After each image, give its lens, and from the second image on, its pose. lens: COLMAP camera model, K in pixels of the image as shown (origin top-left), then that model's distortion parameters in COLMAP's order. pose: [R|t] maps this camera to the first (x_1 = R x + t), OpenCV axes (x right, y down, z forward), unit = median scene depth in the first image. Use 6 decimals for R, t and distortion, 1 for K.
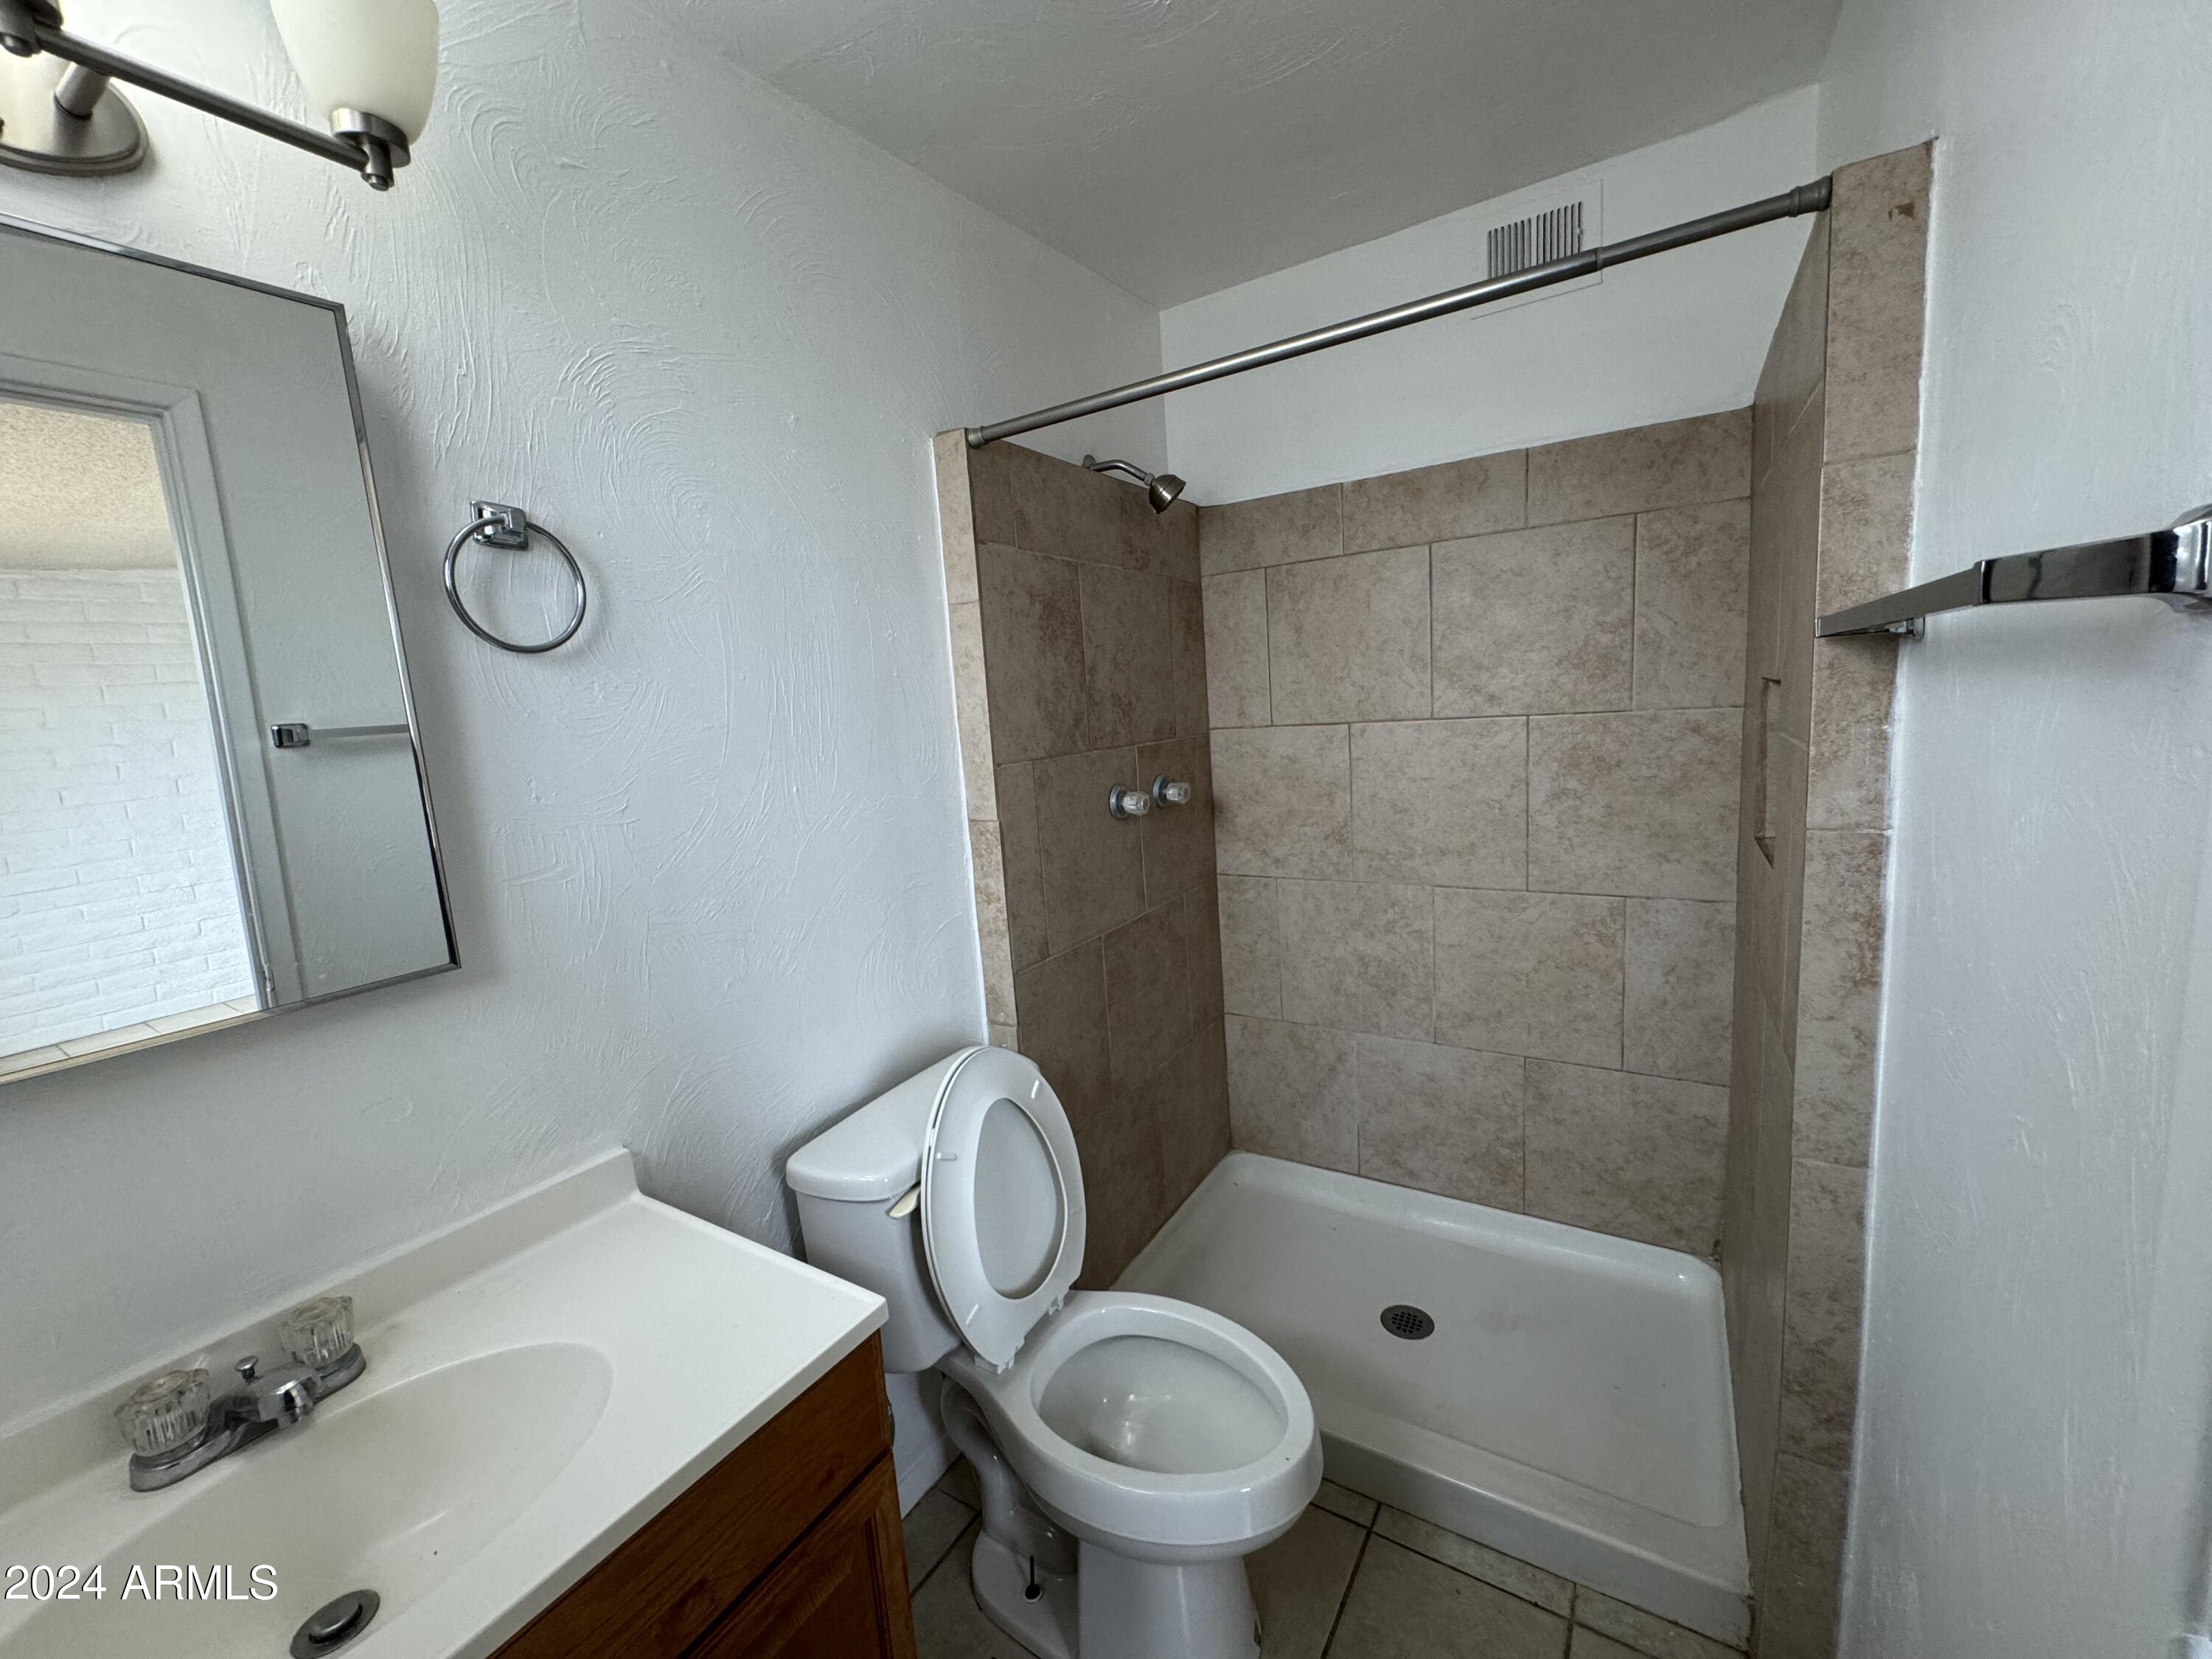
lens RADIAL K [[878.7, 0, 1102.8], [0, 878.7, 835.4], [0, 0, 1]] dist [-0.001624, 0.001259]
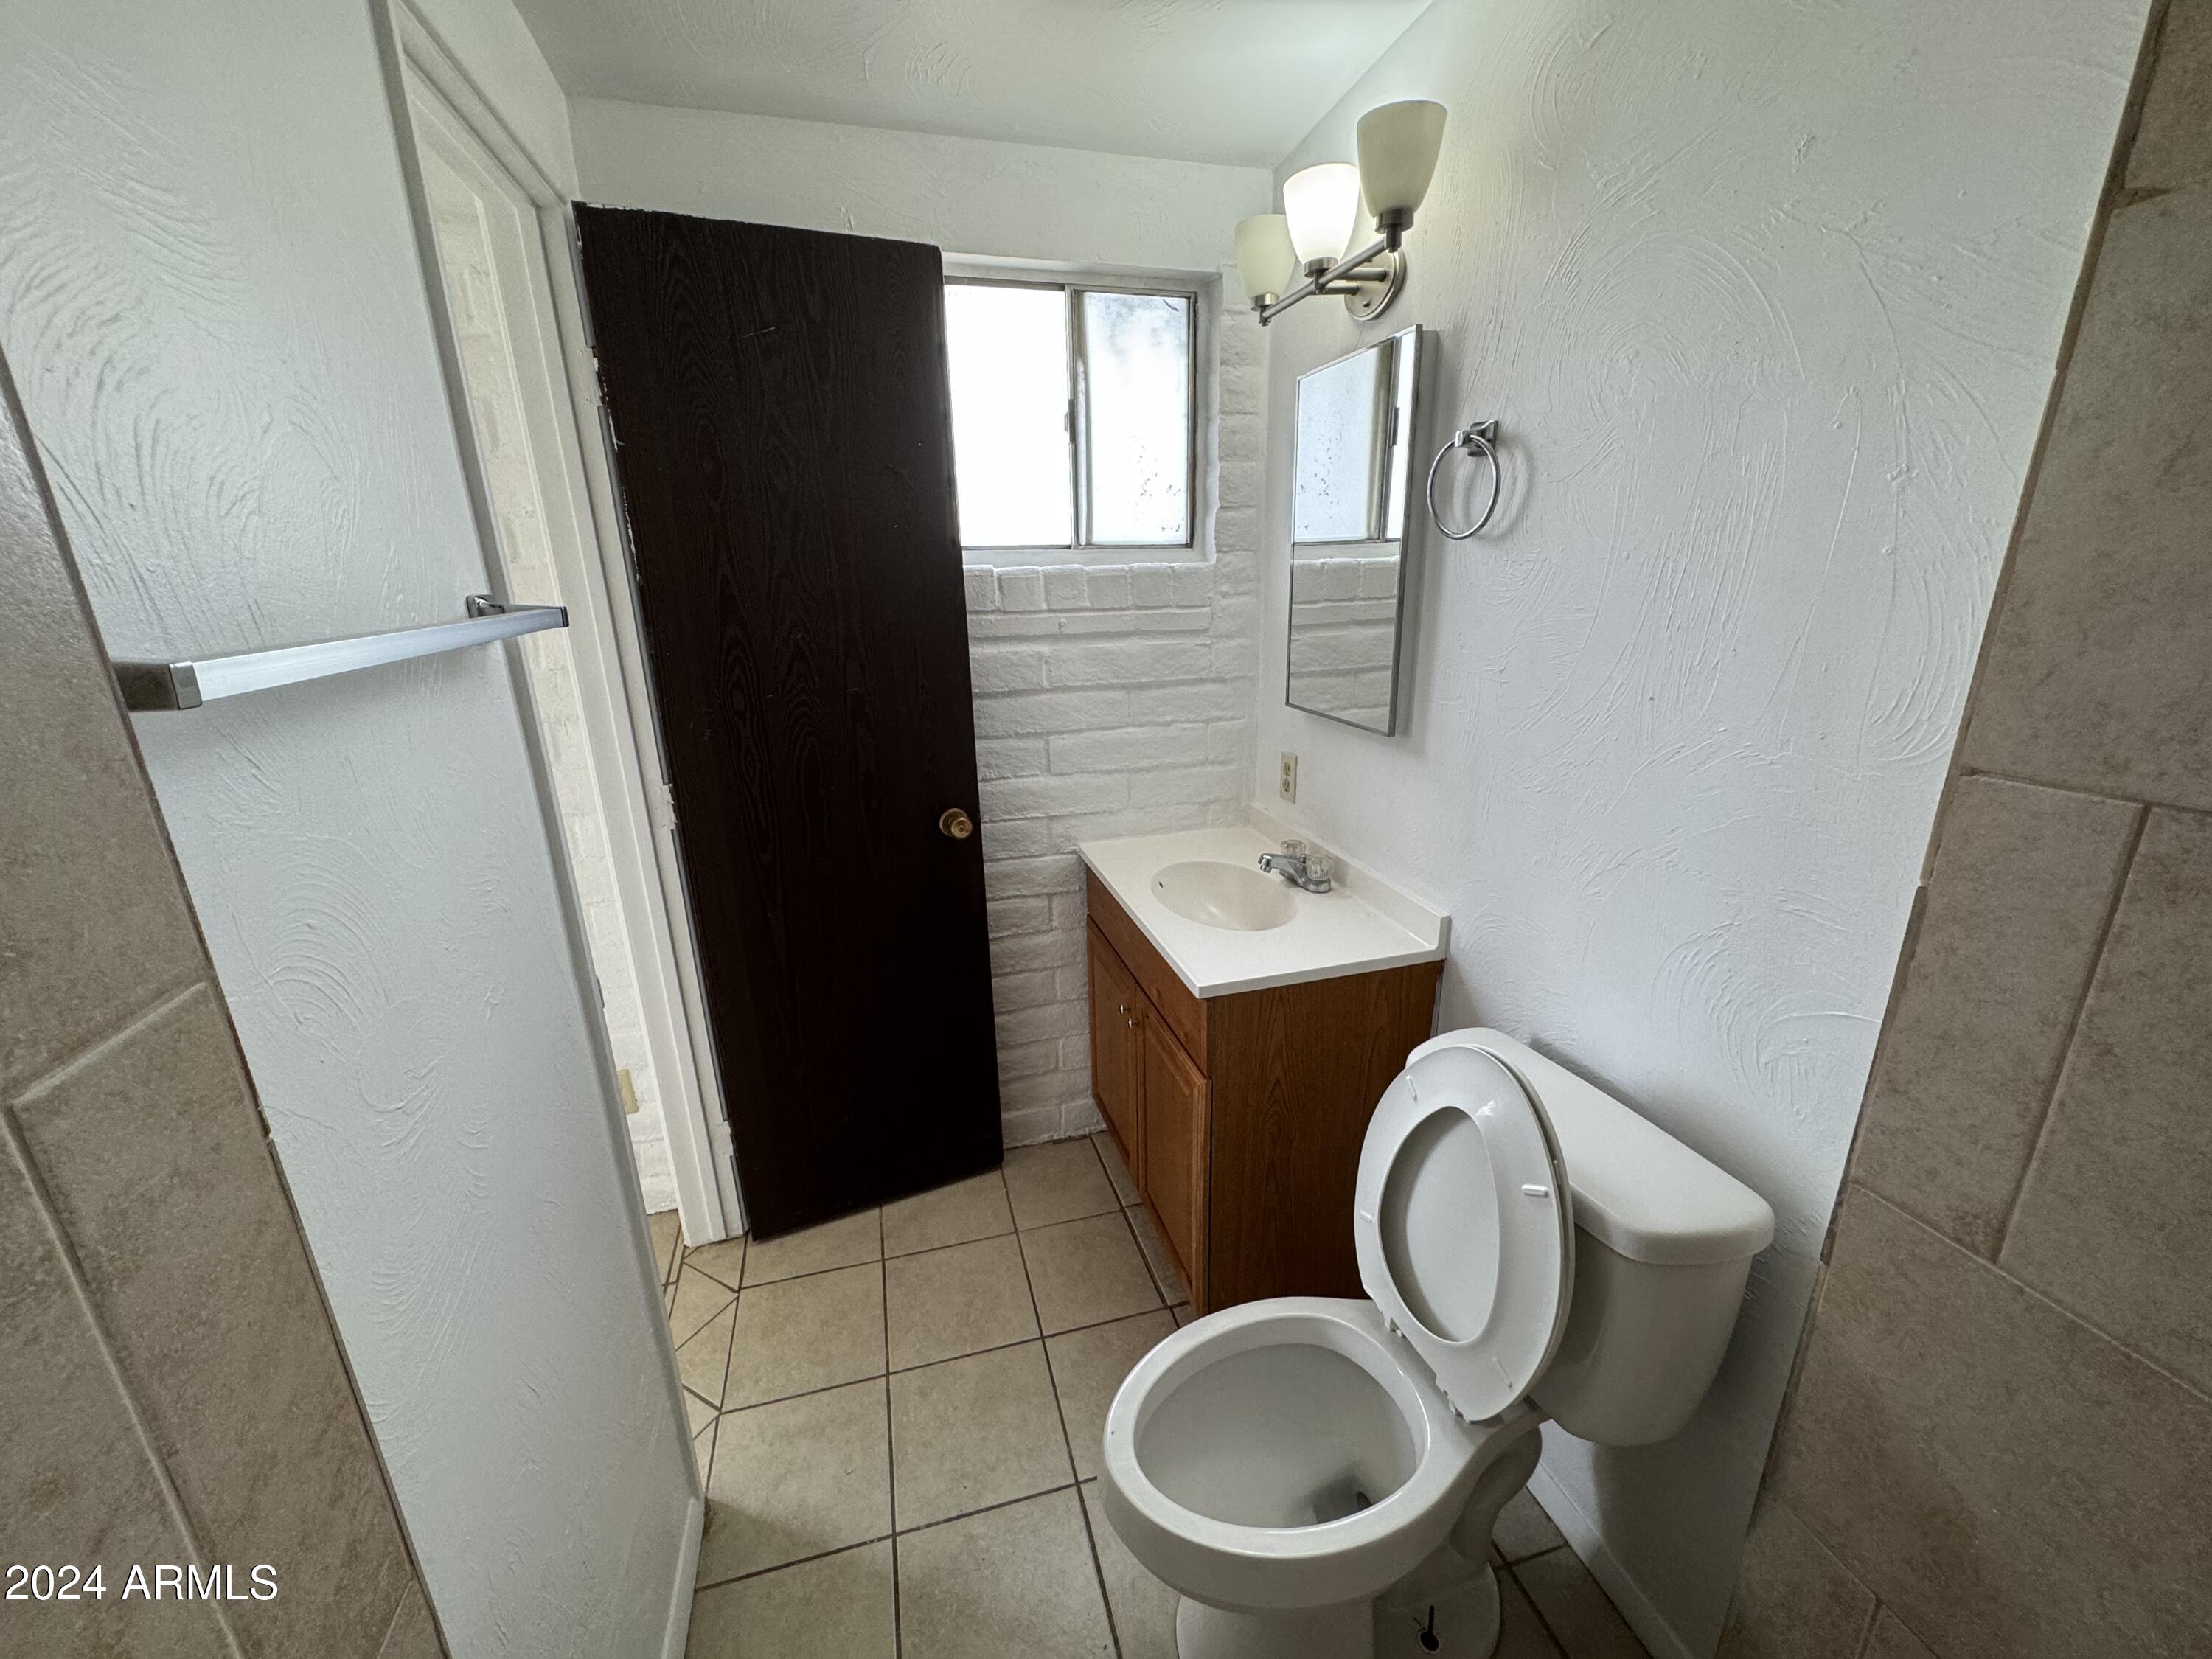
lens RADIAL K [[878.7, 0, 1105.9], [0, 878.7, 838.5], [0, 0, 1]] dist [-0.001624, 0.001259]
pose [[-0.676309, 0.296254, -0.674418, 0.415017], [-0.044810, 0.897318, 0.439104, -0.192157], [0.735254, 0.327191, -0.593589, 0.821506]]
